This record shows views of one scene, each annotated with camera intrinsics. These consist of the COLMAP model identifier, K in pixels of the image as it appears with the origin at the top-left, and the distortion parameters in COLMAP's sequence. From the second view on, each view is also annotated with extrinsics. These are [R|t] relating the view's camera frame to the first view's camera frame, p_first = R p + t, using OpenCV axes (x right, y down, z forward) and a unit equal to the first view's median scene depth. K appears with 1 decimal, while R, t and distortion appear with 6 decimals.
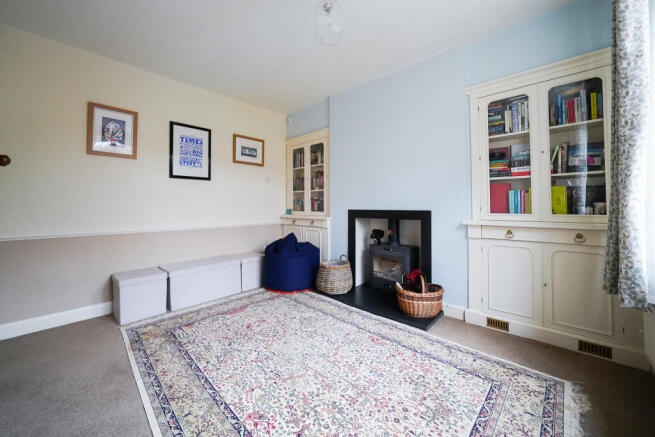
lens RADIAL K [[232.2, 0, 292.9], [0, 232.2, 204.7], [0, 0, 1]] dist [-0.019118, 0.000531]
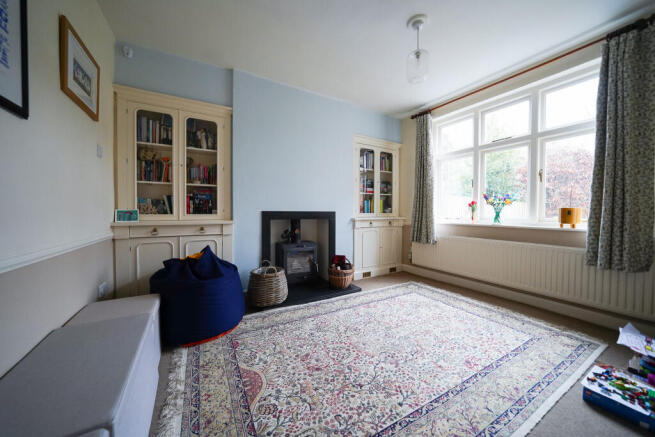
lens RADIAL K [[232.2, 0, 324.0], [0, 232.2, 217.1], [0, 0, 1]] dist [-0.019118, 0.000531]
pose [[0.257876, -0.016062, 0.966045, -0.844842], [-0.012166, 0.999729, 0.019870, 0.035491], [-0.966101, -0.016877, 0.257611, 0.769124]]
